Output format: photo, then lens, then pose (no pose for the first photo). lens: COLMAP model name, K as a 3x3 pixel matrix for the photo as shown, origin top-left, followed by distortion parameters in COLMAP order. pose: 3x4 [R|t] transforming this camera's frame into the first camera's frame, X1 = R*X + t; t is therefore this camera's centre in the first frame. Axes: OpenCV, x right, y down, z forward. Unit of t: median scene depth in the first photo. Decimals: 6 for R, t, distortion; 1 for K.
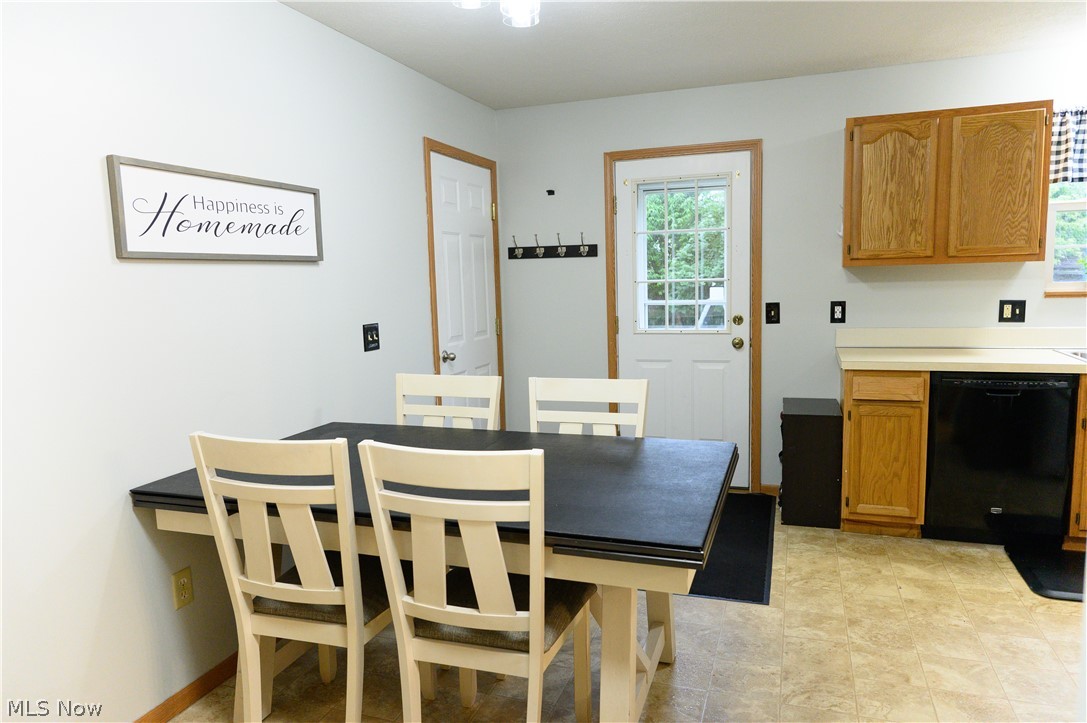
lens RADIAL K [[721.5, 0, 543.0], [0, 721.5, 367.5], [0, 0, 1]] dist [-0.006155, 0.001768]
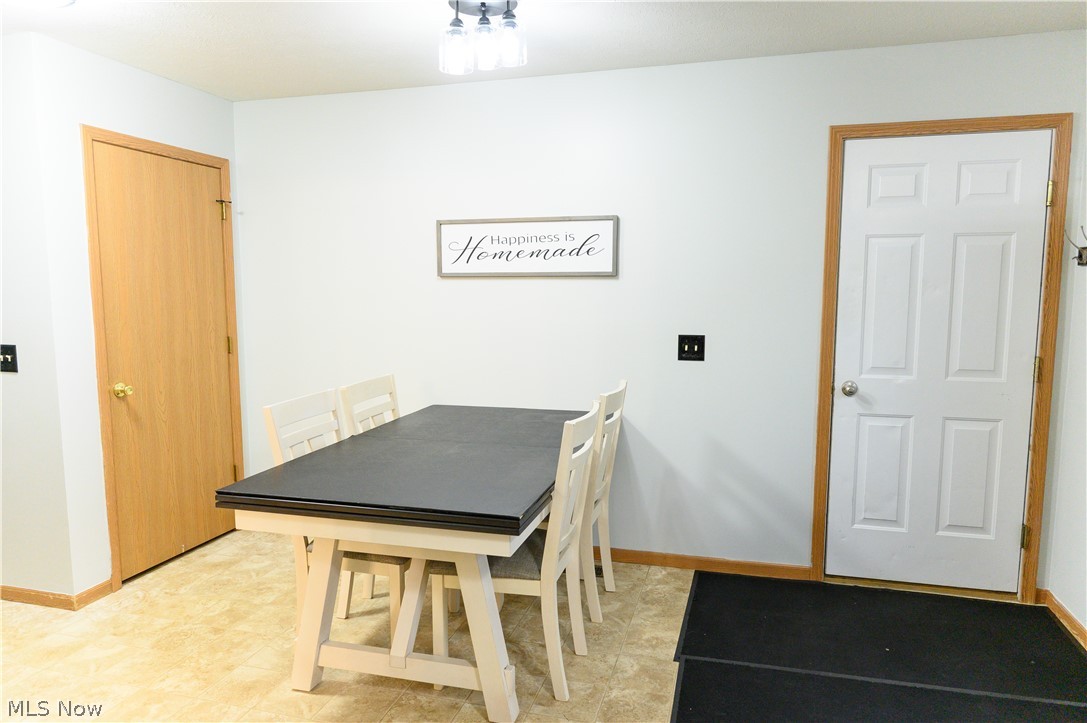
lens RADIAL K [[721.5, 0, 552.1], [0, 721.5, 365.0], [0, 0, 1]] dist [-0.006155, 0.001768]
pose [[0.060095, 0.131705, -0.989466, 1.086653], [-0.127485, 0.984152, 0.123255, -0.167385], [0.990018, 0.118735, 0.075933, 1.014837]]
